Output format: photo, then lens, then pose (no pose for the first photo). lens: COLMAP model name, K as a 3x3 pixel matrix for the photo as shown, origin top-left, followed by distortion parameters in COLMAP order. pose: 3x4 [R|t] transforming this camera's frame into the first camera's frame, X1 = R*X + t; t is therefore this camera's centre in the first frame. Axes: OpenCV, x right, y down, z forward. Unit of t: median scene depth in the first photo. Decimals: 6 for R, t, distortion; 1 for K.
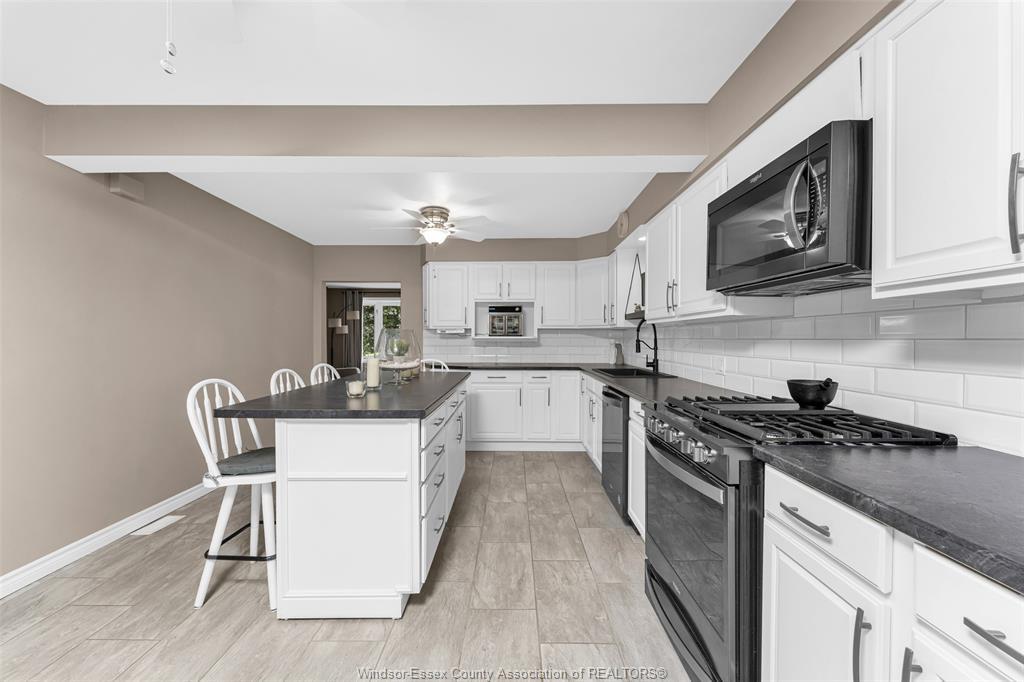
lens RADIAL K [[409.2, 0, 512.0], [0, 409.2, 341.0], [0, 0, 1]] dist [0.000867, 0.000026]
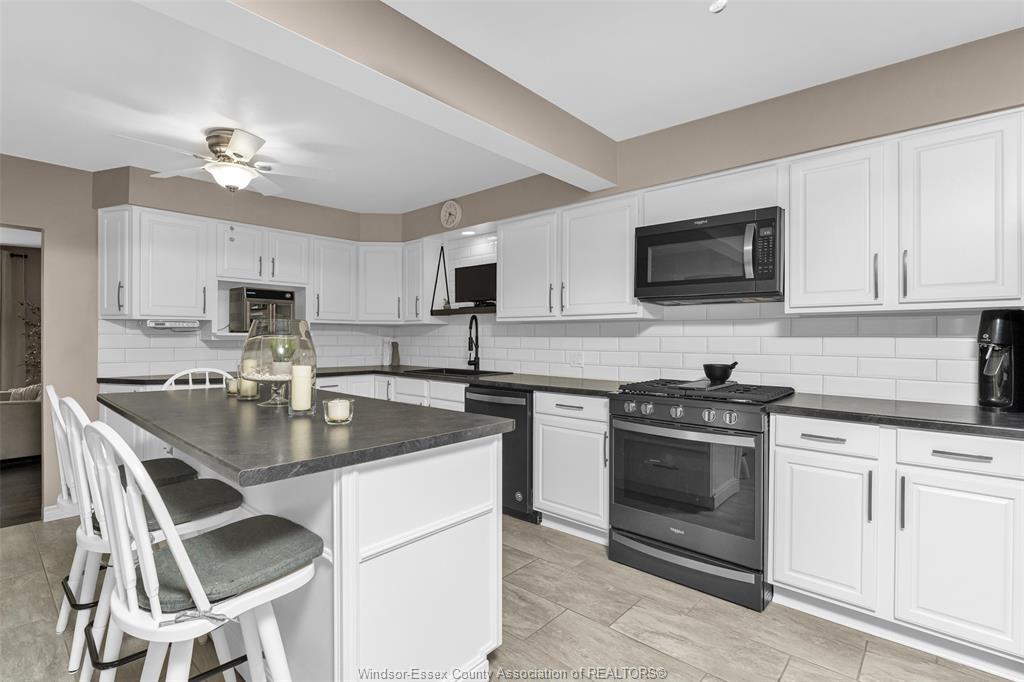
lens RADIAL K [[480.4, 0, 512.0], [0, 480.4, 341.0], [0, 0, 1]] dist [0.002170, 0.000043]
pose [[0.663938, -0.004392, 0.747775, -0.455979], [0.002919, 0.999990, 0.003282, 0.001218], [-0.747782, 0.000004, 0.663945, 0.166227]]
